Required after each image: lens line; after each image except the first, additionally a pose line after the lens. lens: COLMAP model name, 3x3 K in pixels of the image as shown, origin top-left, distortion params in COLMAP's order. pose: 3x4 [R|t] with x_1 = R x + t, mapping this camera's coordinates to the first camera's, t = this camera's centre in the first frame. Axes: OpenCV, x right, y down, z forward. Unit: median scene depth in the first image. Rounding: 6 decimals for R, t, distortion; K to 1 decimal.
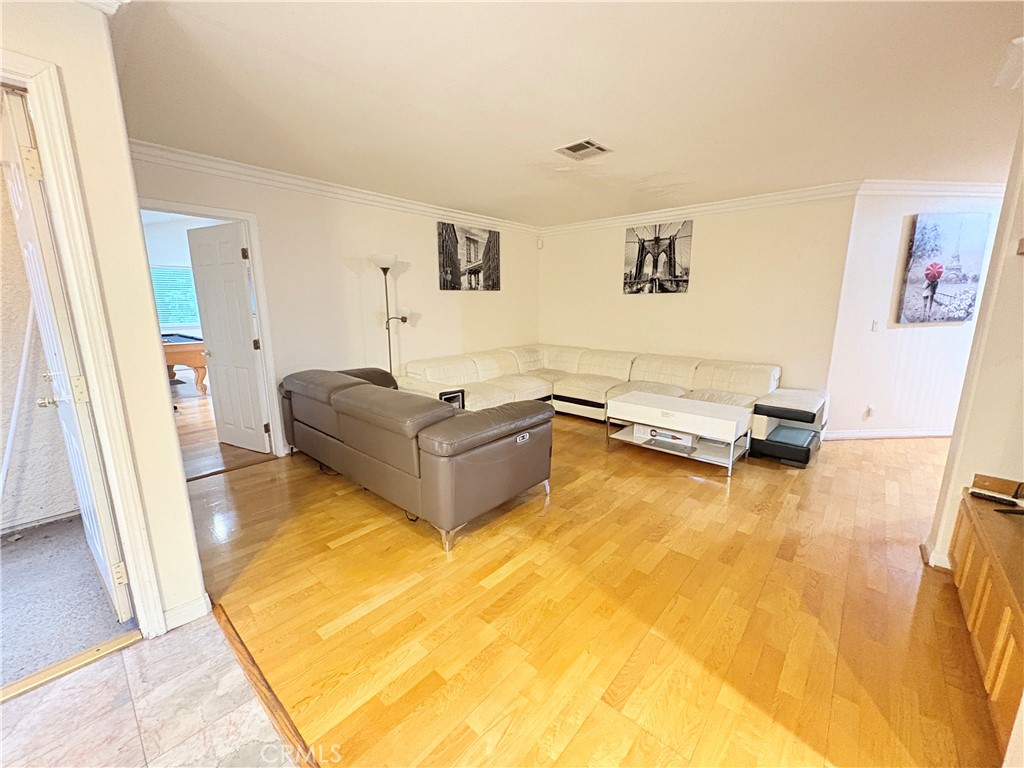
lens RADIAL K [[408.5, 0, 513.2], [0, 408.5, 383.6], [0, 0, 1]] dist [-0.000188, -0.000080]
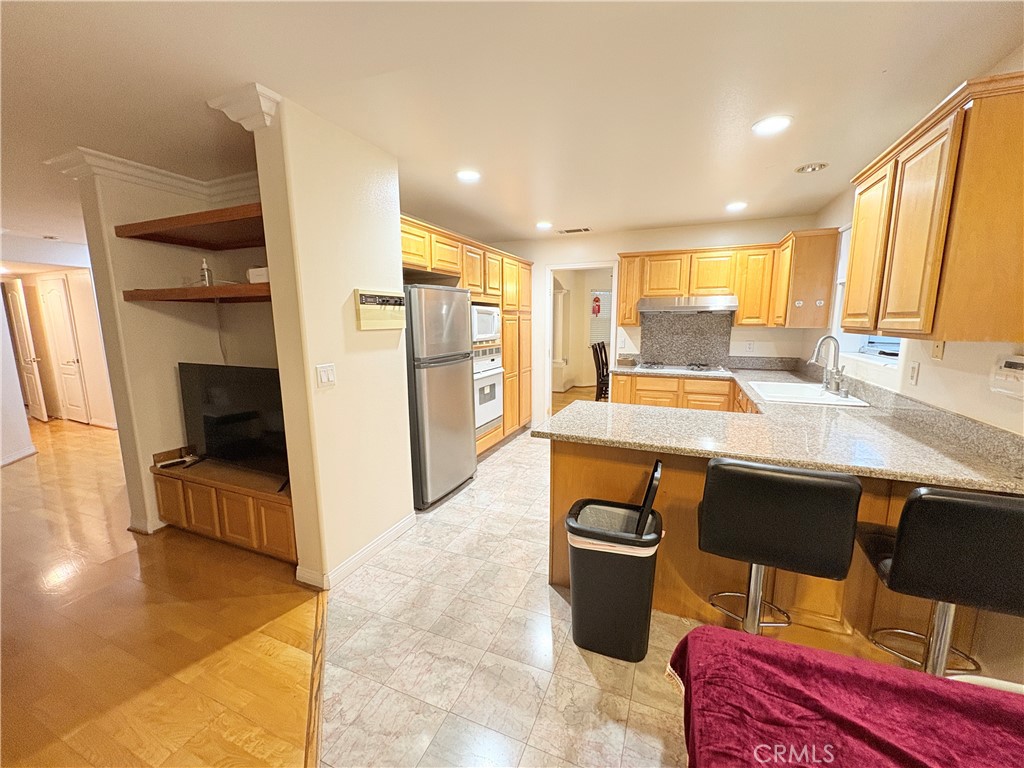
lens RADIAL K [[408.5, 0, 513.8], [0, 408.5, 383.6], [0, 0, 1]] dist [-0.000188, -0.000080]
pose [[-0.312161, -0.149715, 0.938158, -0.677390], [0.191850, 0.957226, 0.216594, -0.099029], [-0.930456, 0.247598, -0.270086, 0.218035]]
